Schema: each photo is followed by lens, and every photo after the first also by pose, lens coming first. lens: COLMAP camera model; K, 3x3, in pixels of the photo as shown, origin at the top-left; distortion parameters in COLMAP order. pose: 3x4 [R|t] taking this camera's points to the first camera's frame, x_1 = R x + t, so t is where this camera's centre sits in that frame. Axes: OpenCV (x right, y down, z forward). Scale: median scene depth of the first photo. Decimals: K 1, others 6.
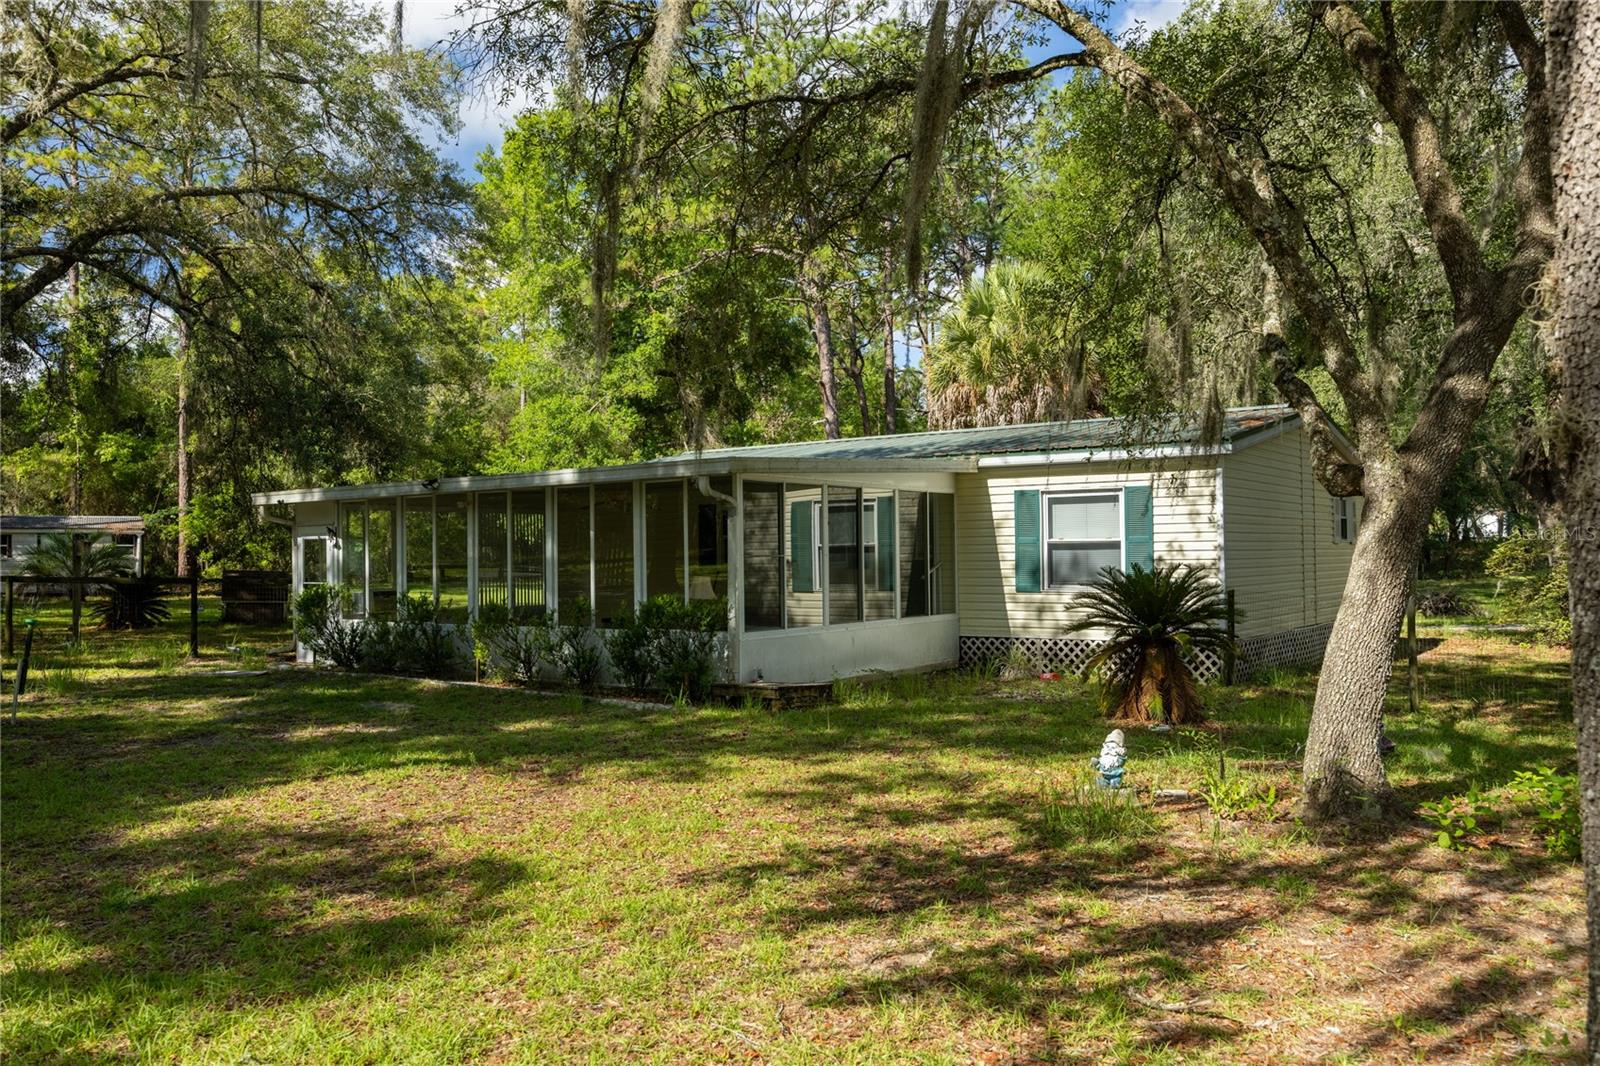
lens RADIAL K [[1275.4, 0, 801.1], [0, 1275.4, 535.4], [0, 0, 1]] dist [-0.009288, 0.008305]
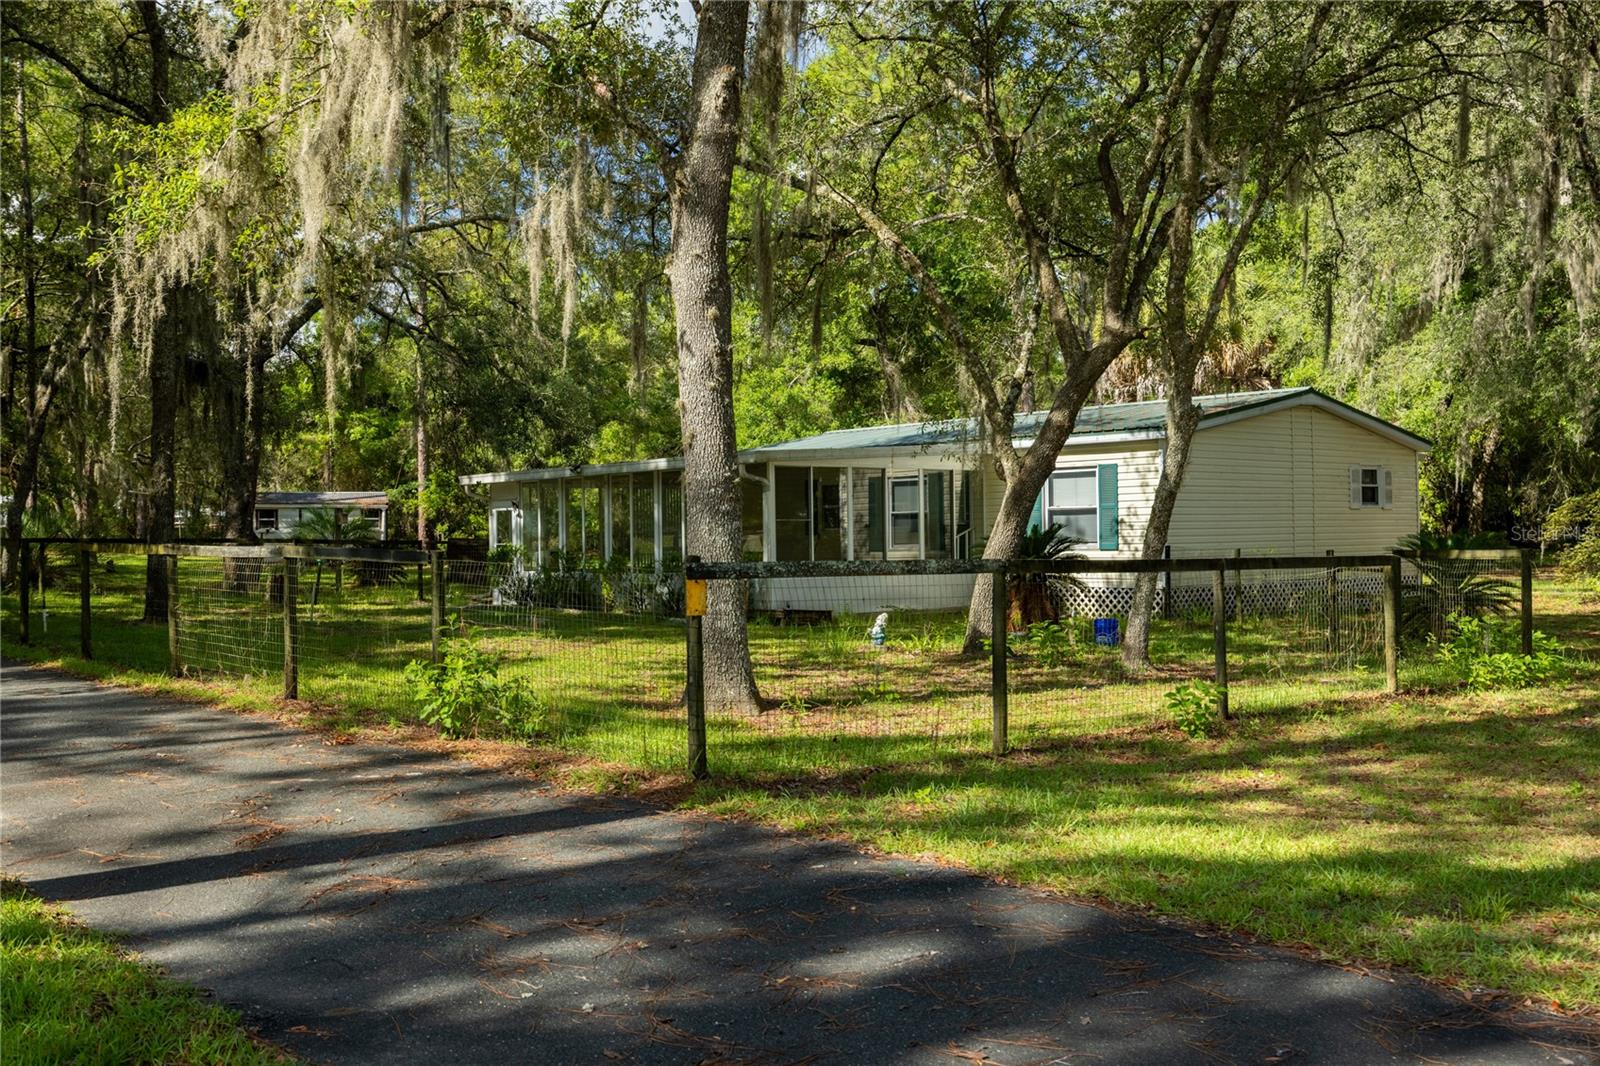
lens RADIAL K [[1627.5, 0, 799.6], [0, 1627.5, 531.5], [0, 0, 1]] dist [-0.031385, 0.000000]
pose [[0.973602, -0.003317, -0.228228, 0.142525], [0.006822, 0.999871, 0.014571, 0.001175], [0.228150, -0.015743, 0.973499, -0.269902]]
